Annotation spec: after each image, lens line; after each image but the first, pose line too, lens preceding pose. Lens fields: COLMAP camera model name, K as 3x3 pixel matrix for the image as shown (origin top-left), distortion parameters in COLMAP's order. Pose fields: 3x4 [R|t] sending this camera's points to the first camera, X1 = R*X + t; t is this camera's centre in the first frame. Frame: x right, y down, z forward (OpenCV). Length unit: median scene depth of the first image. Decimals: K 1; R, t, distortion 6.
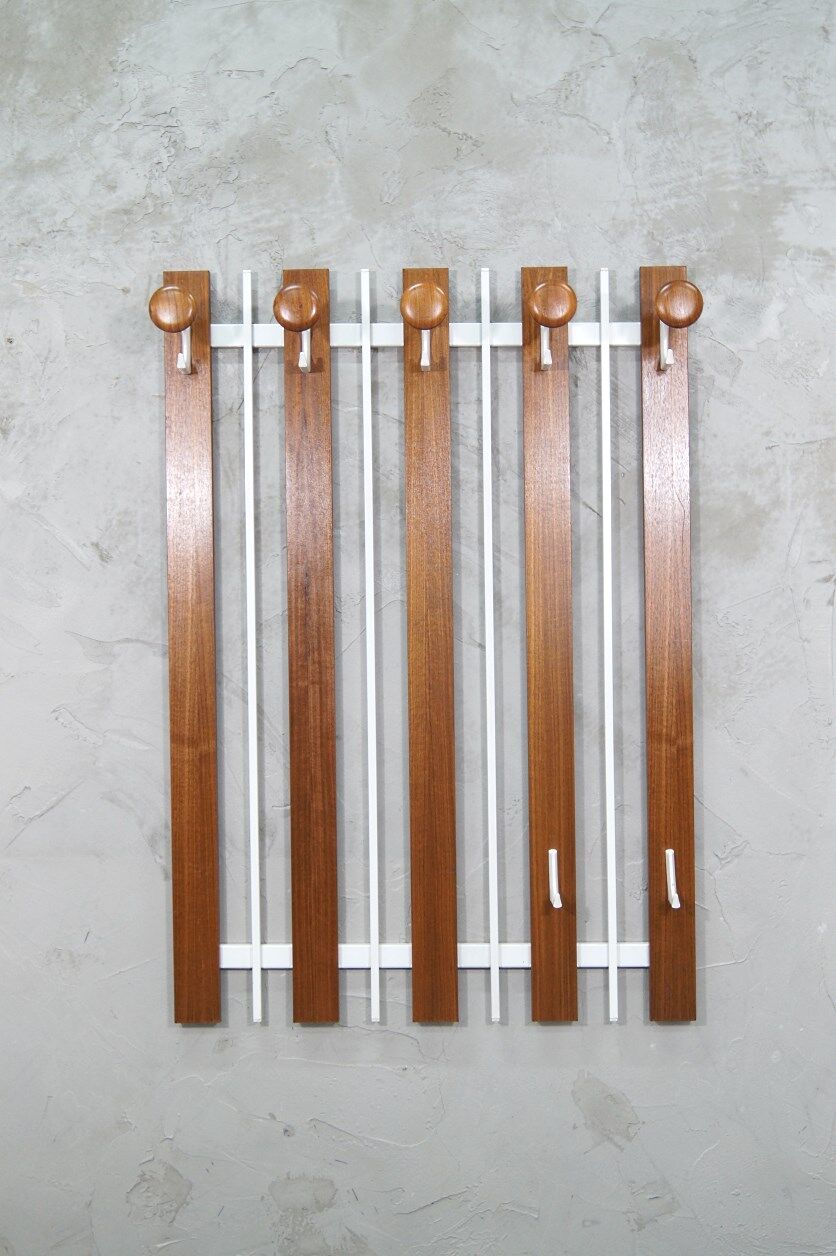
lens RADIAL K [[1640.8, 0, 418.0], [0, 1640.8, 628.0], [0, 0, 1]] dist [-0.014284, -0.052022]
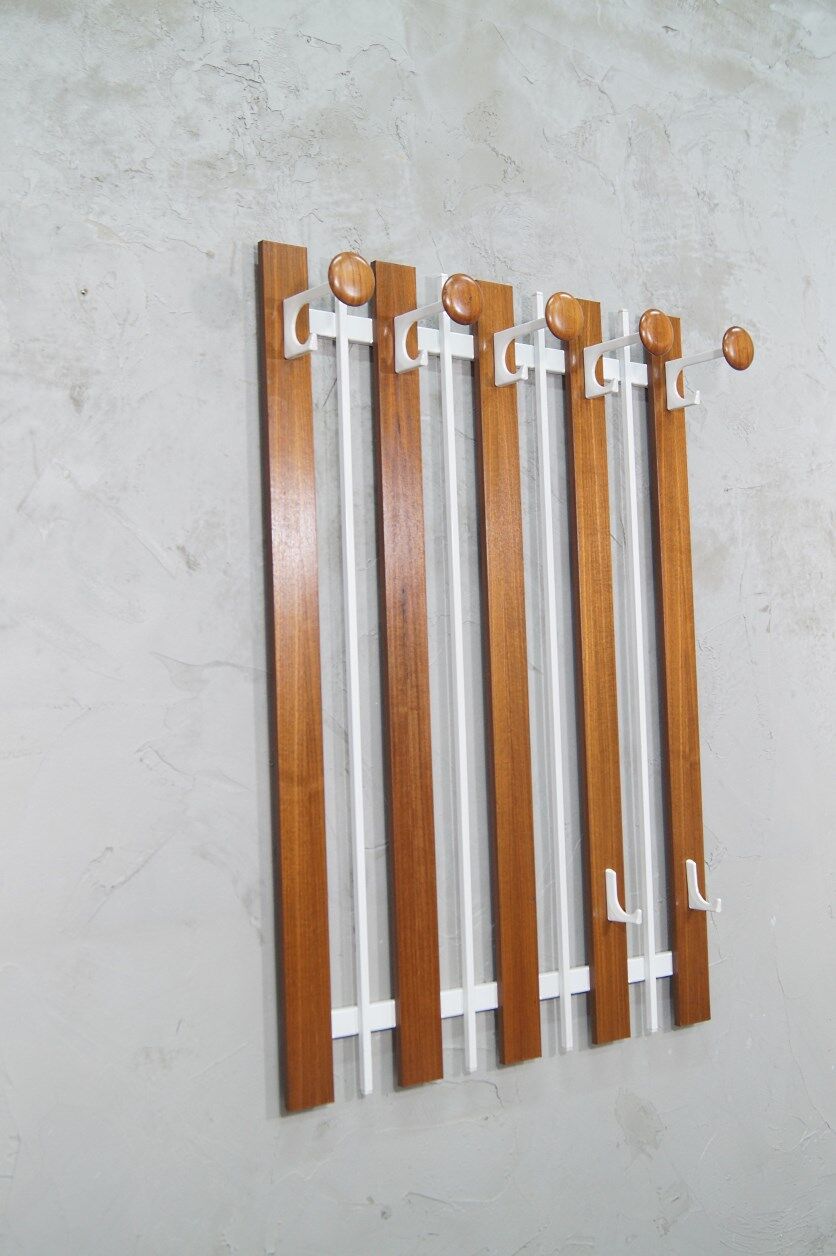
lens RADIAL K [[1488.3, 0, 417.9], [0, 1488.3, 641.0], [0, 0, 1]] dist [-0.032058, -0.030611]
pose [[0.795460, 0.009638, 0.605930, -0.561190], [0.029923, 0.998029, -0.055158, 0.041446], [-0.605267, 0.062007, 0.793604, 0.332555]]
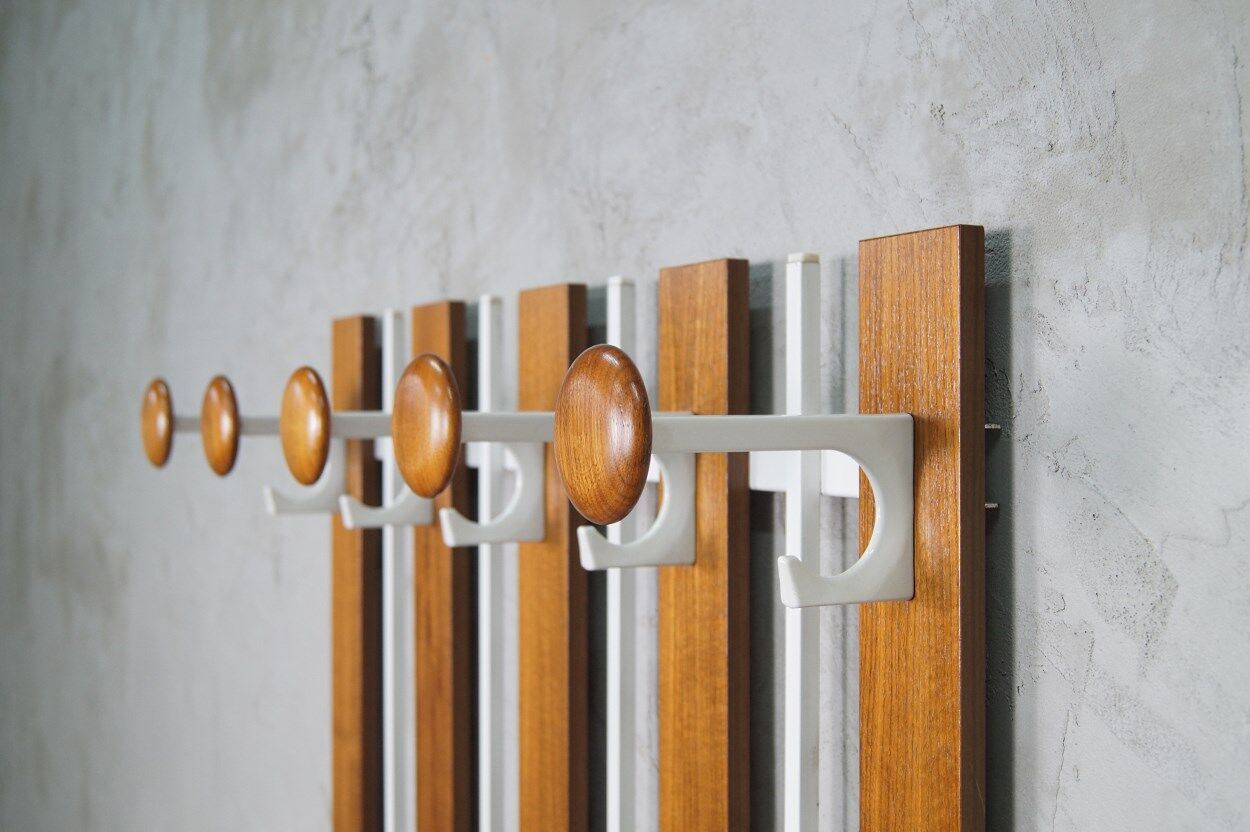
lens RADIAL K [[1691.8, 0, 625.0], [0, 1691.8, 416.0], [0, 0, 1]] dist [-0.021139, -0.087635]
pose [[0.490136, 0.008750, -0.871602, 0.375919], [-0.011451, 0.999928, 0.003599, -0.186914], [0.871571, 0.008217, 0.490201, 0.803159]]
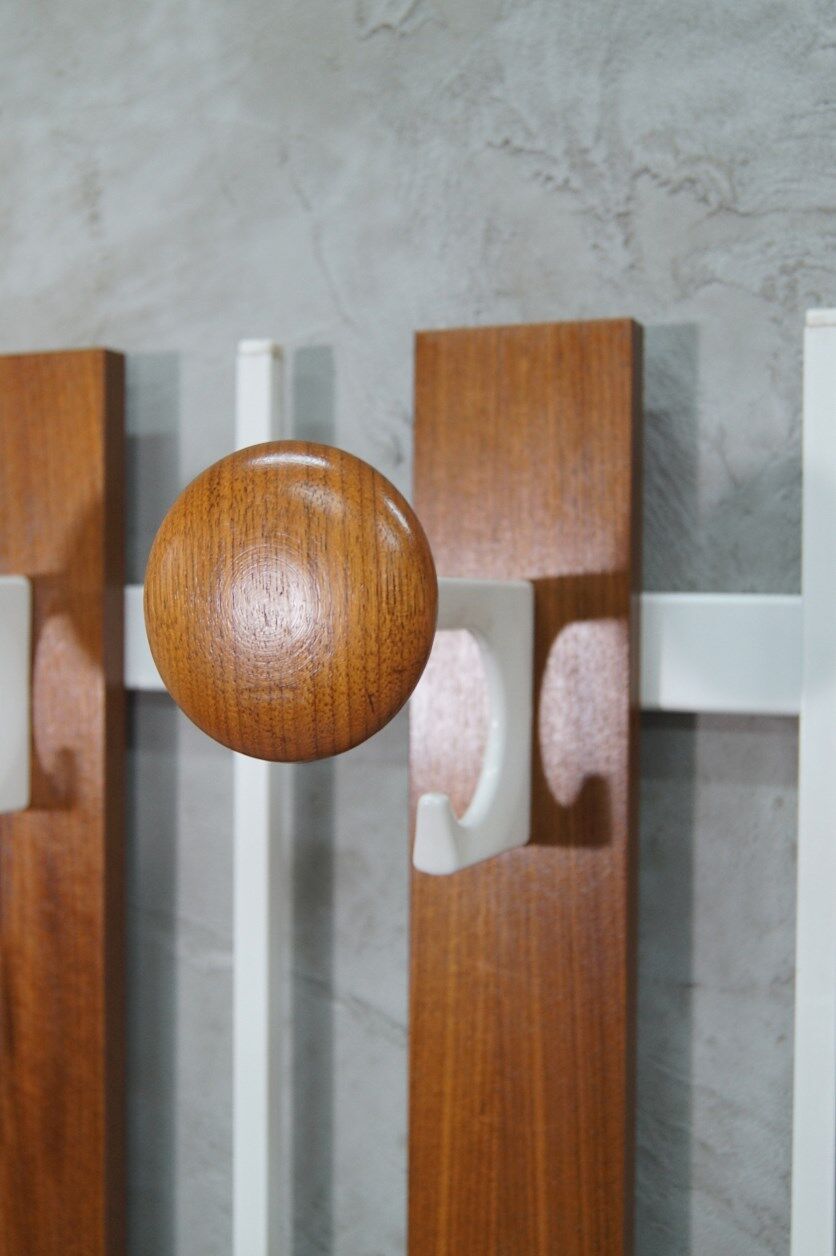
lens RADIAL K [[1663.9, 0, 418.9], [0, 1663.9, 634.2], [0, 0, 1]] dist [-0.048294, -0.026618]
pose [[0.927335, 0.023618, -0.373487, 0.068554], [-0.022422, 0.999720, 0.007546, -0.180964], [0.373560, 0.001377, 0.927605, 0.799053]]
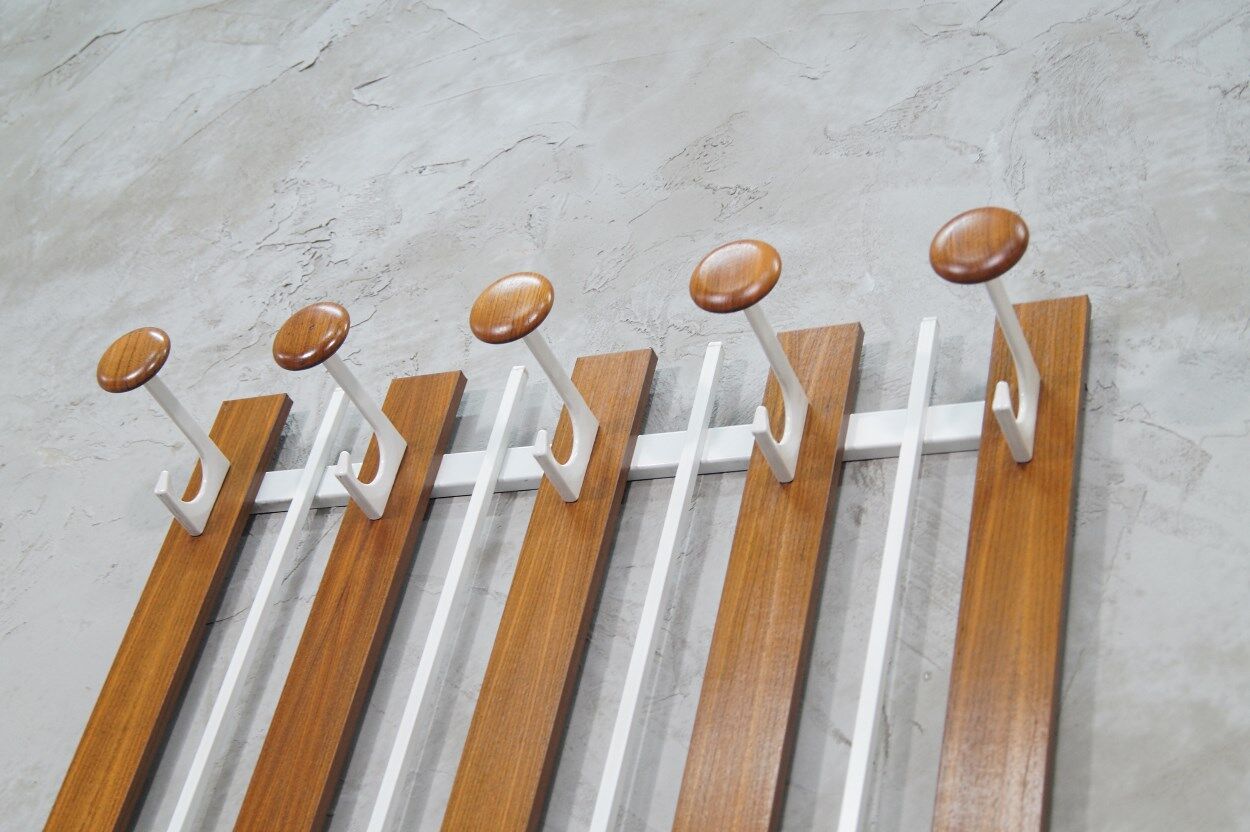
lens RADIAL K [[2065.8, 0, 625.0], [0, 2065.8, 416.0], [0, 0, 1]] dist [-0.009580, -0.015944]
pose [[0.900279, -0.082653, -0.427395, 0.296641], [-0.218514, 0.763348, -0.607908, 0.211864], [0.376496, 0.640678, 0.669165, 0.547944]]
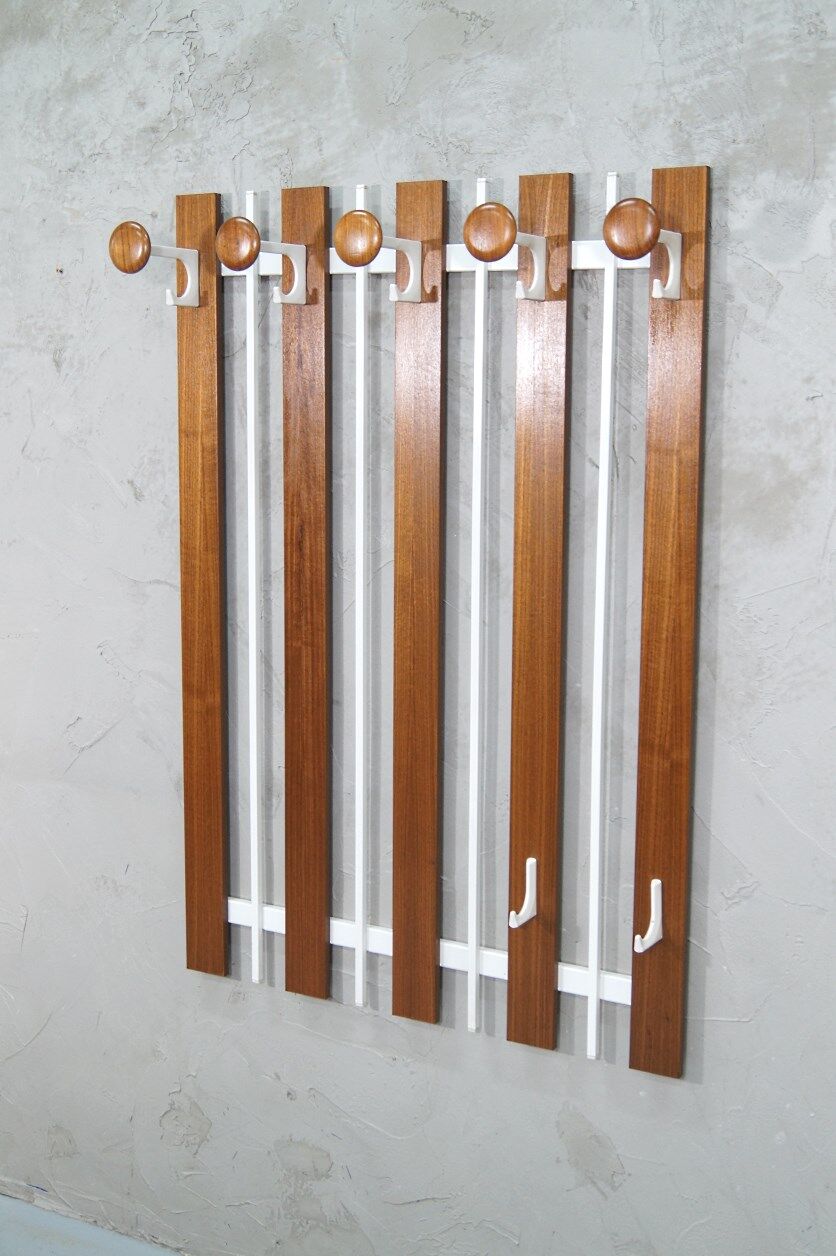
lens RADIAL K [[1676.3, 0, 417.4], [0, 1676.3, 642.1], [0, 0, 1]] dist [-0.025608, -0.014754]
pose [[0.875062, 0.091187, -0.475343, 0.438574], [-0.023114, 0.988845, 0.147142, -0.108015], [0.483458, -0.117772, 0.867409, 0.206087]]
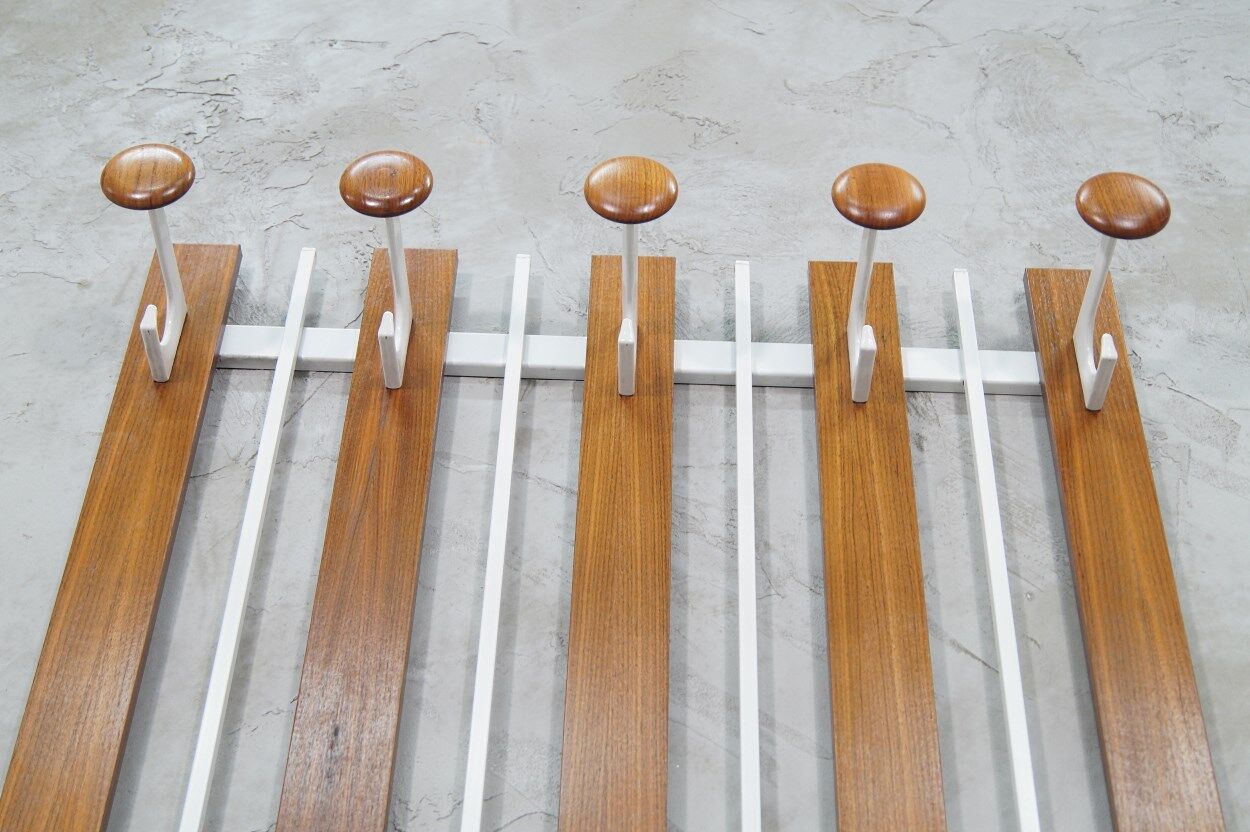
lens RADIAL K [[1834.7, 0, 628.0], [0, 1834.7, 416.9], [0, 0, 1]] dist [-0.020181, -0.010861]
pose [[0.998916, 0.045006, -0.011898, 0.012299], [-0.041585, 0.747810, -0.662610, 0.225146], [-0.020924, 0.662386, 0.748871, 0.569323]]
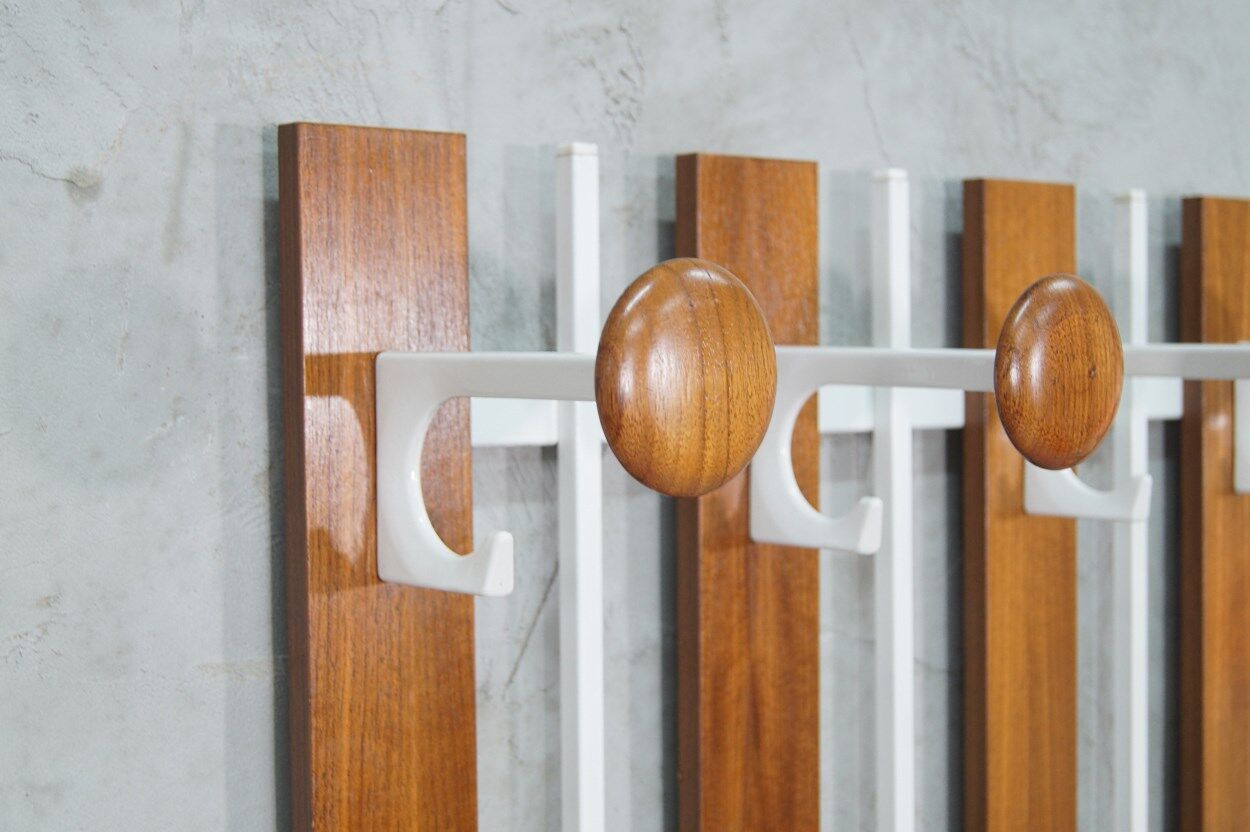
lens RADIAL K [[1901.9, 0, 606.6], [0, 1901.9, 416.7], [0, 0, 1]] dist [-0.012227, -0.050322]
pose [[0.751567, -0.022507, 0.659273, -0.290443], [0.006898, 0.999631, 0.026262, -0.182597], [-0.659621, -0.015190, 0.751445, 0.773047]]
